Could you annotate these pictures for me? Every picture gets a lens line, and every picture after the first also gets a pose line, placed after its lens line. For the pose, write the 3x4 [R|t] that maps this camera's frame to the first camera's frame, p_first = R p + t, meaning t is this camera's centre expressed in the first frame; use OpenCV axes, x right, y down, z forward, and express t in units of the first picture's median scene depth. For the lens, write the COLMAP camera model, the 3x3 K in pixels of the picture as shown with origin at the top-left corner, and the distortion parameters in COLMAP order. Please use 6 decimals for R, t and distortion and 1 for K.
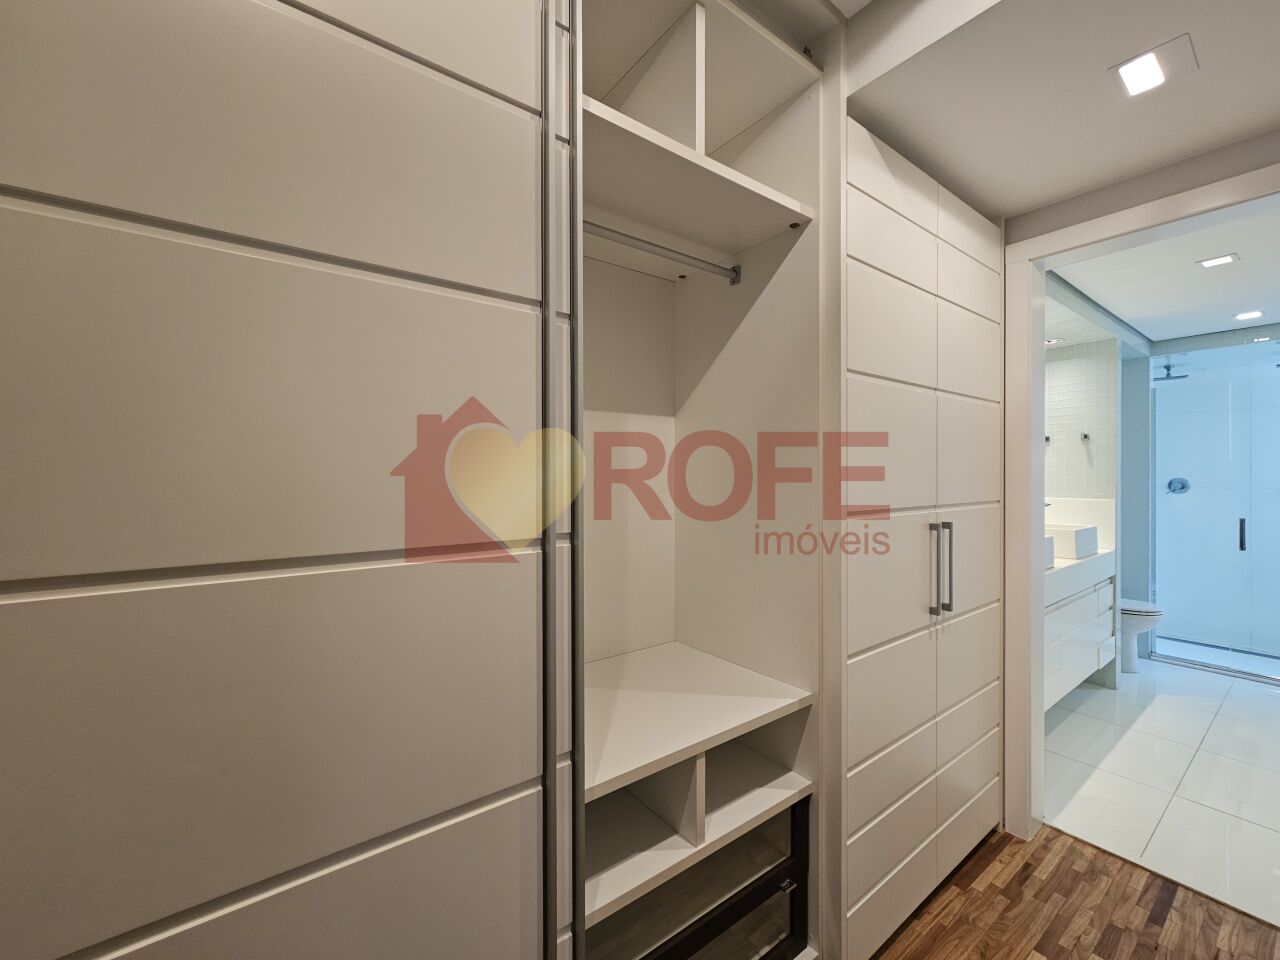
lens RADIAL K [[525.1, 0, 644.0], [0, 525.1, 476.7], [0, 0, 1]] dist [-0.000089, 0.000907]
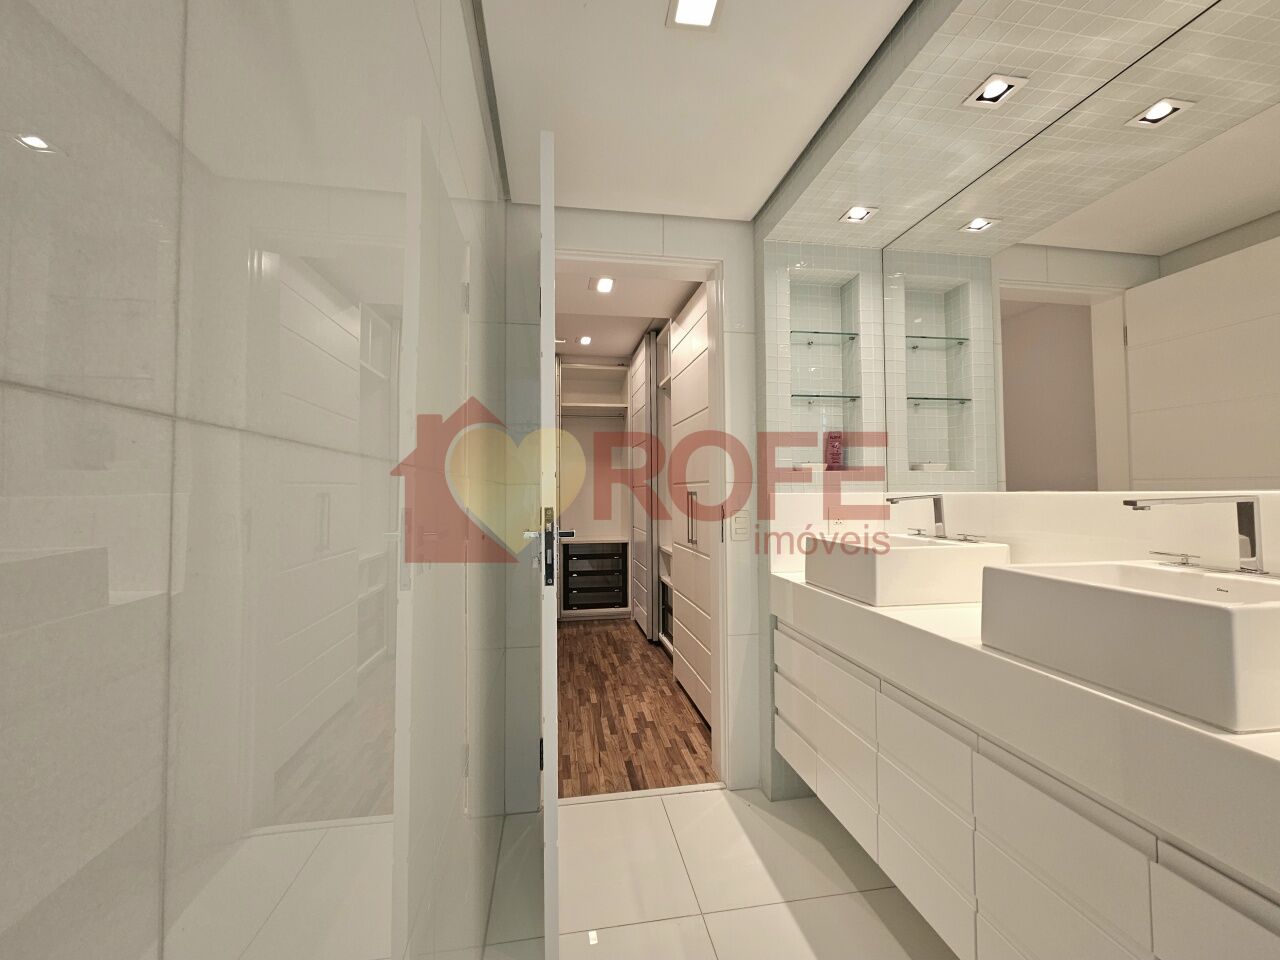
lens RADIAL K [[525.1, 0, 644.0], [0, 525.1, 476.7], [0, 0, 1]] dist [-0.000089, 0.000907]
pose [[-0.459944, -0.021030, -0.887699, 2.130101], [-0.000796, 0.999729, -0.023272, 0.076463], [0.887948, -0.009997, -0.459836, 1.614349]]
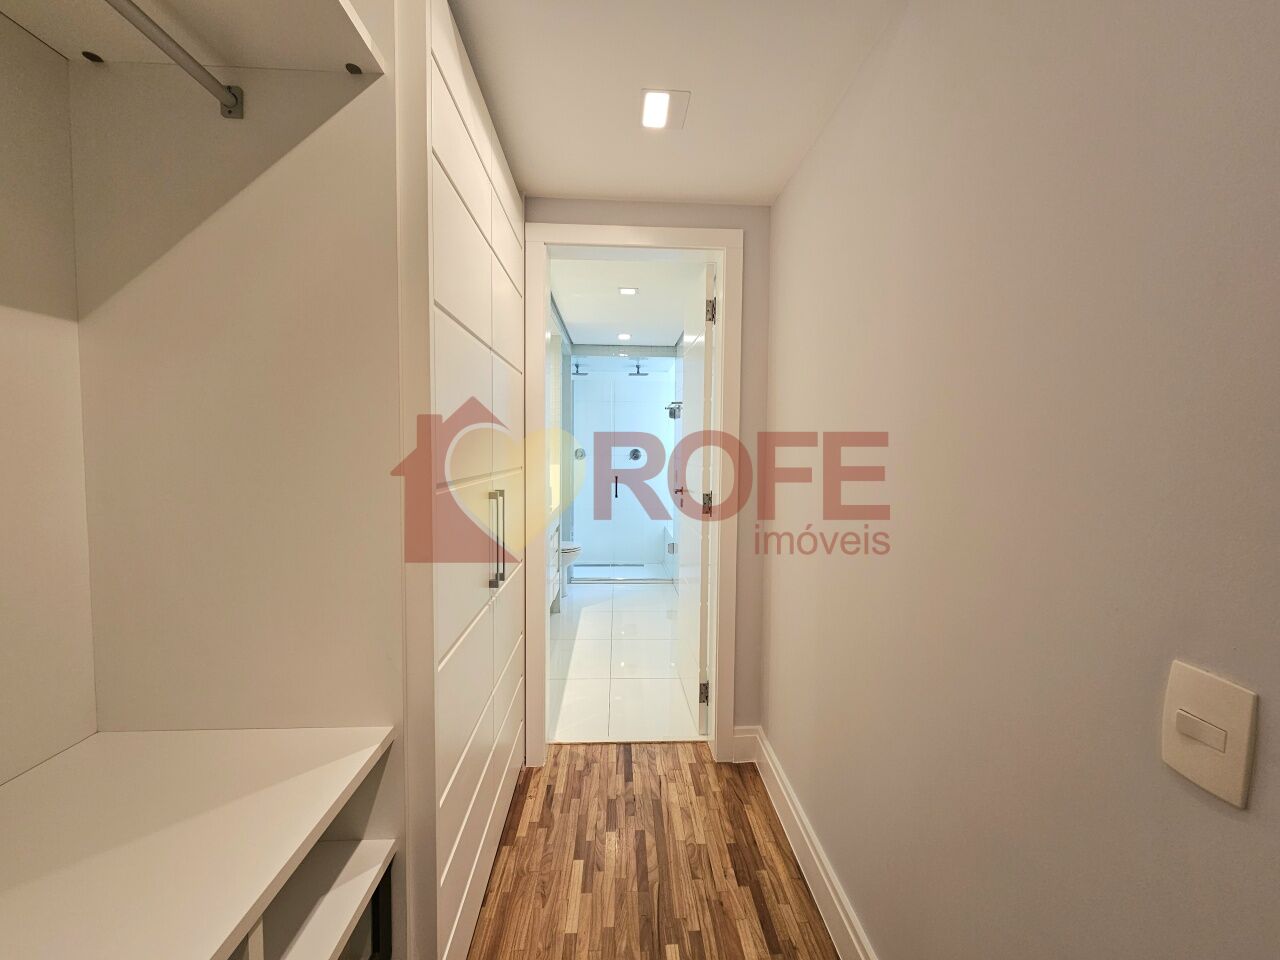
lens RADIAL K [[525.1, 0, 644.0], [0, 525.1, 476.7], [0, 0, 1]] dist [-0.000089, 0.000907]
pose [[0.557234, -0.038616, 0.829457, -0.074669], [-0.007593, 0.998639, 0.051594, 0.010523], [-0.830321, -0.035048, 0.556182, 0.239268]]
